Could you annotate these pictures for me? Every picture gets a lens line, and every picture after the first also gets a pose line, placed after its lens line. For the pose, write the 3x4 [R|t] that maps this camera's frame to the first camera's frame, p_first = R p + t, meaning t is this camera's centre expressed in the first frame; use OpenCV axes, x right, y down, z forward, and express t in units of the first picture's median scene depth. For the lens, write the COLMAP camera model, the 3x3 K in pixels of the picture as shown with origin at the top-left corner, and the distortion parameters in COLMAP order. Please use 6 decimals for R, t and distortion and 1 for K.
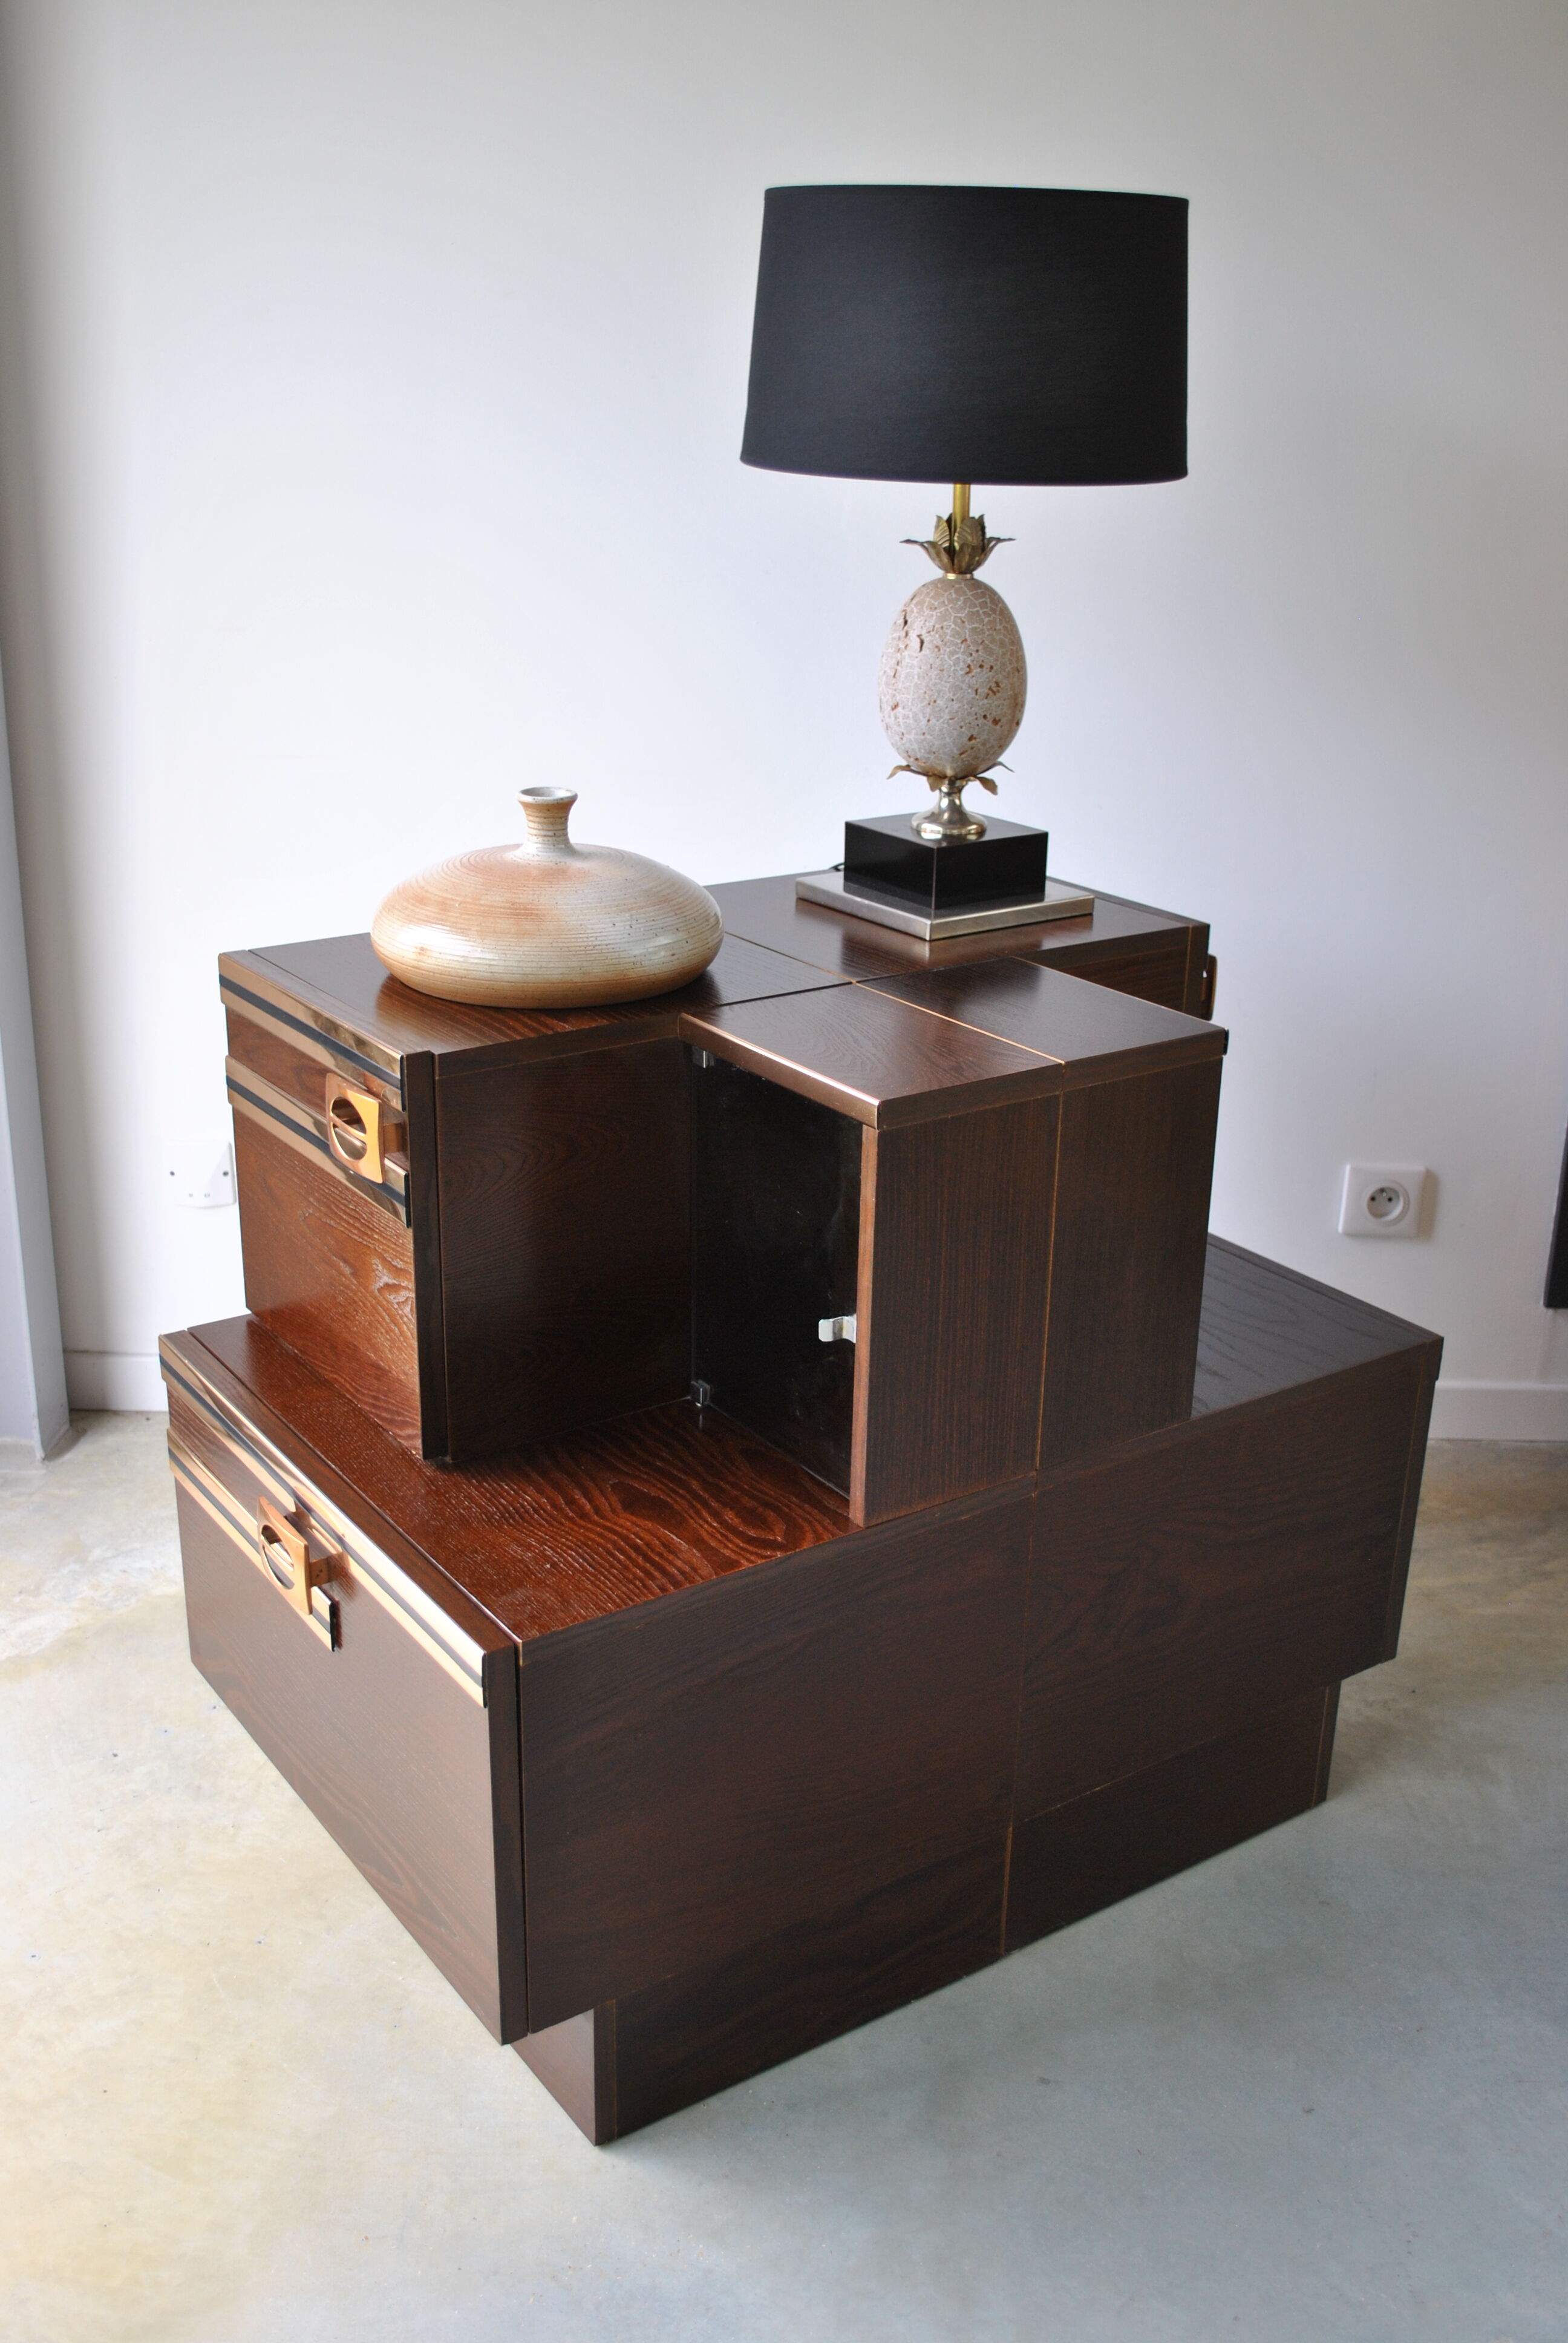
lens RADIAL K [[2278.9, 0, 784.0], [0, 2278.9, 1171.5], [0, 0, 1]] dist [-0.070355, 0.000122]
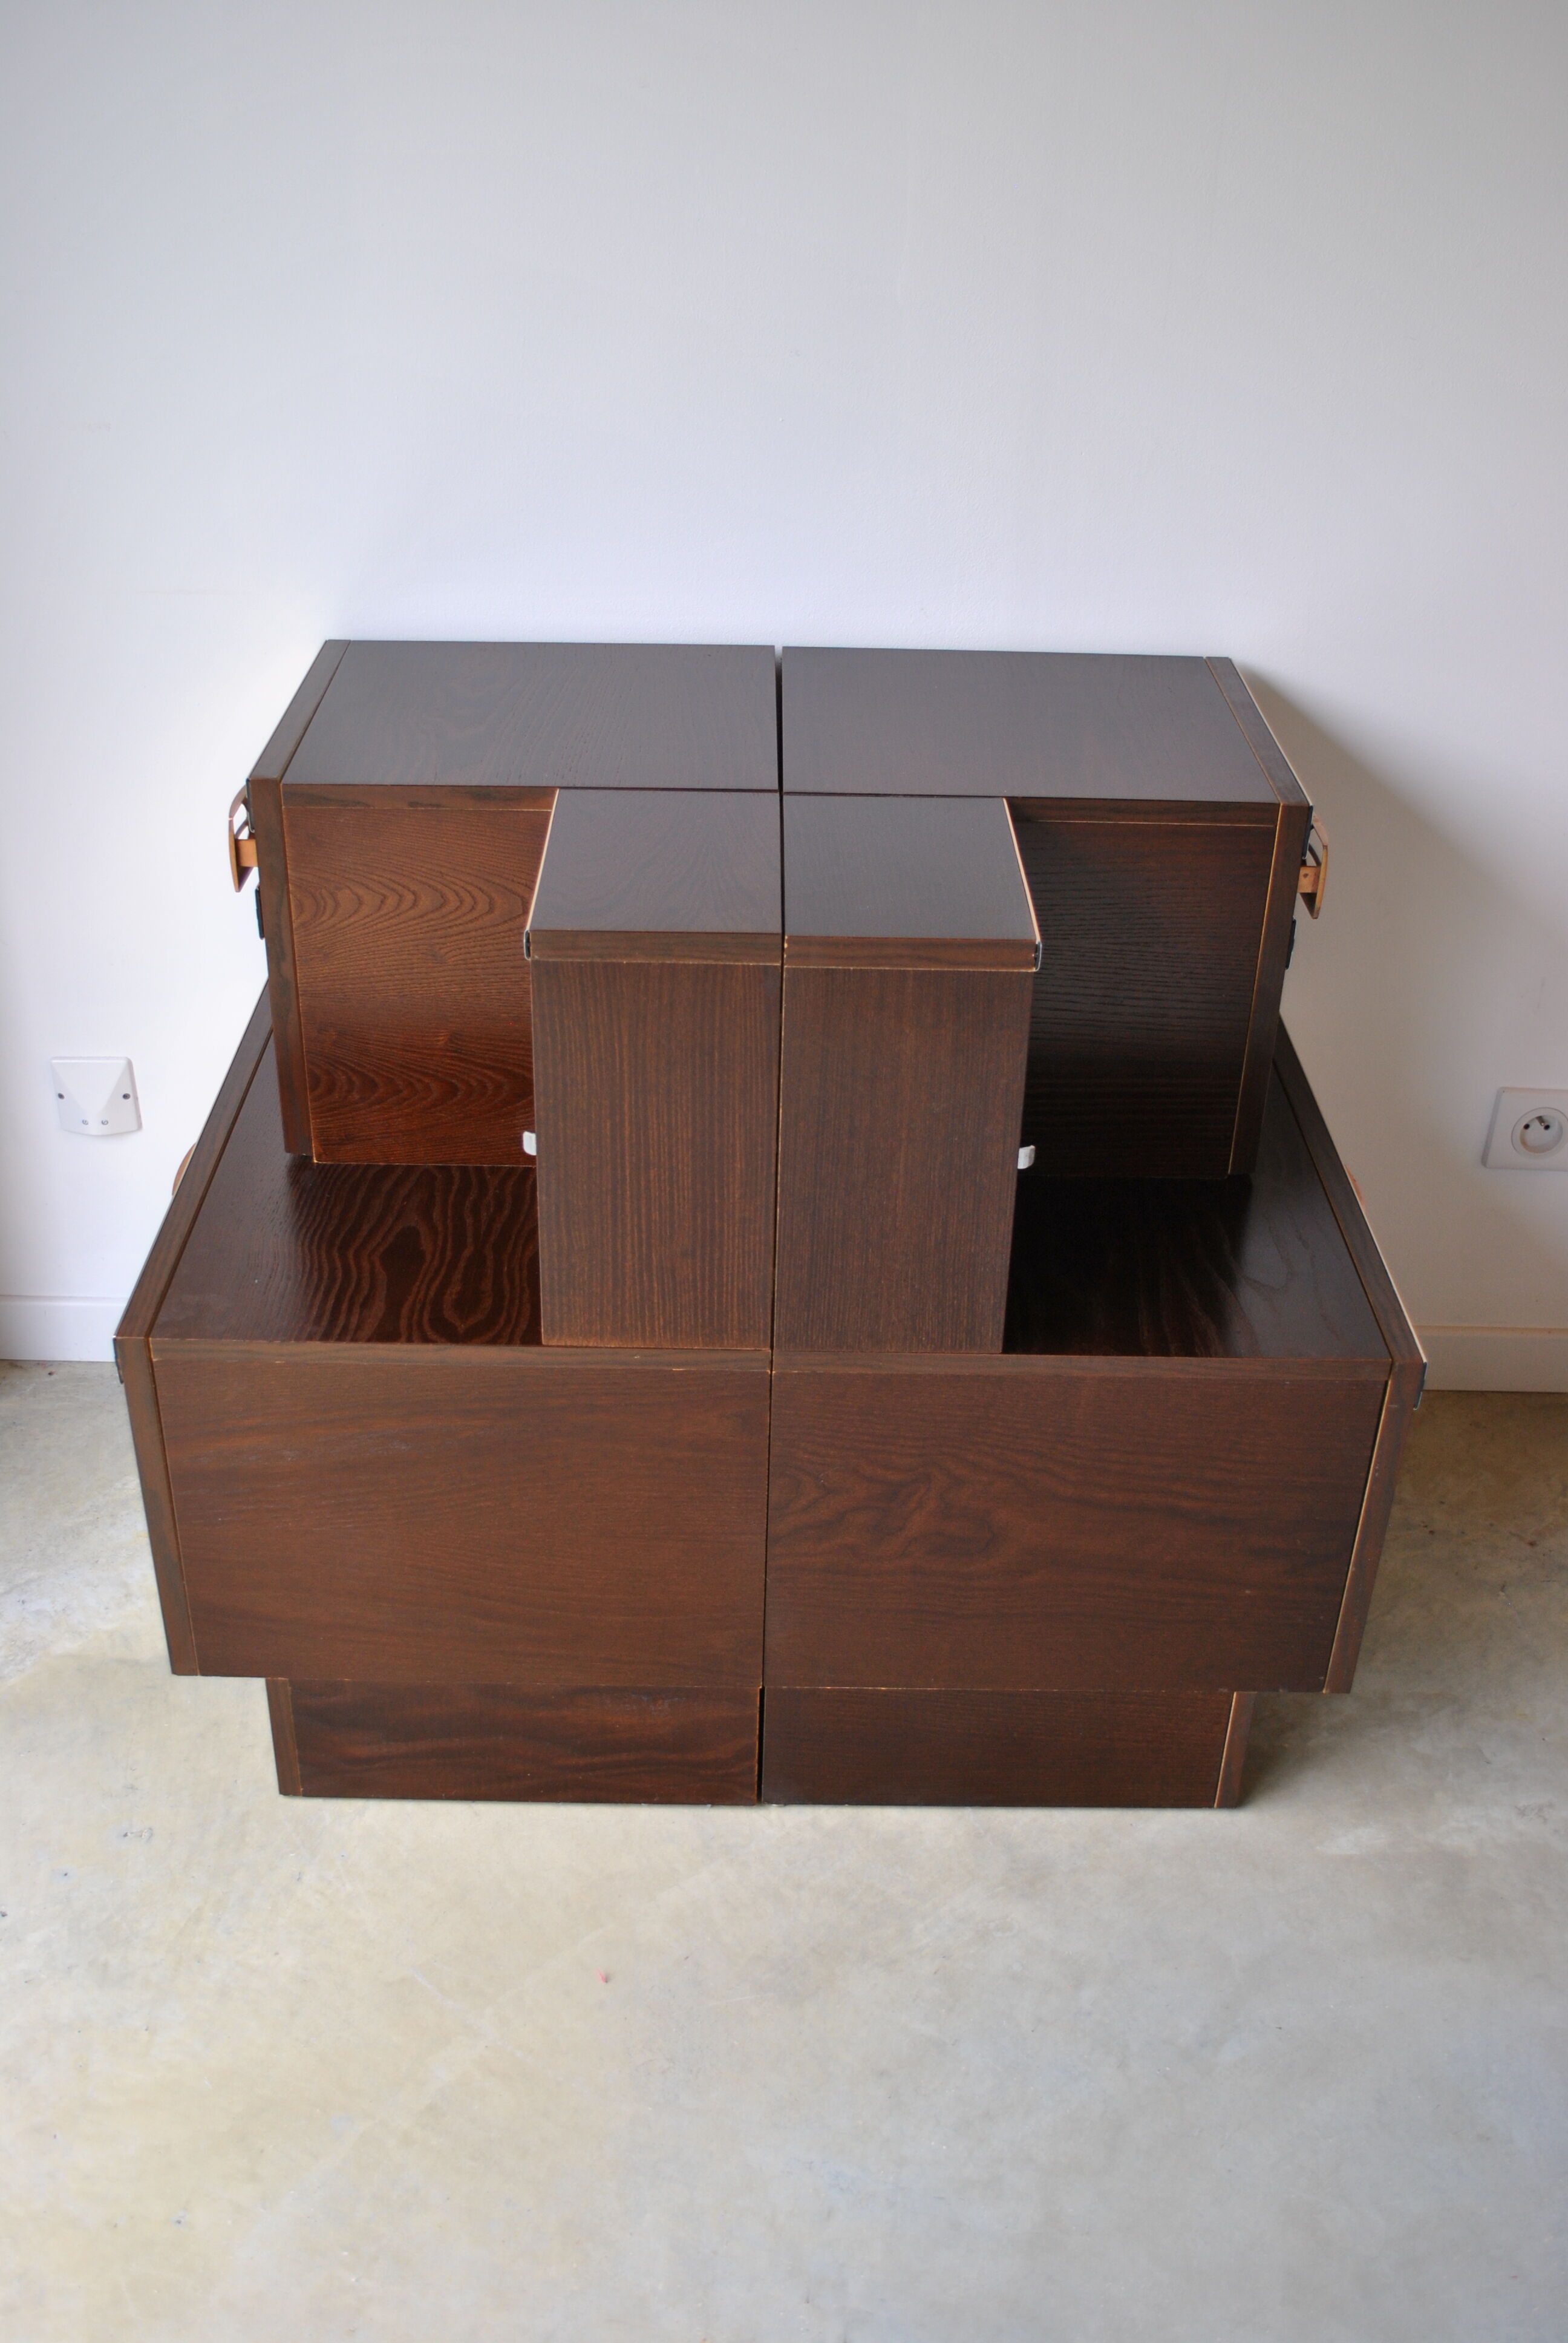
lens RADIAL K [[2278.9, 0, 784.0], [0, 2278.9, 1171.5], [0, 0, 1]] dist [-0.070355, 0.000122]
pose [[0.824461, 0.286976, -0.487759, 0.558687], [-0.200523, 0.954109, 0.222410, -0.149674], [0.529201, -0.085561, 0.844171, 0.219175]]
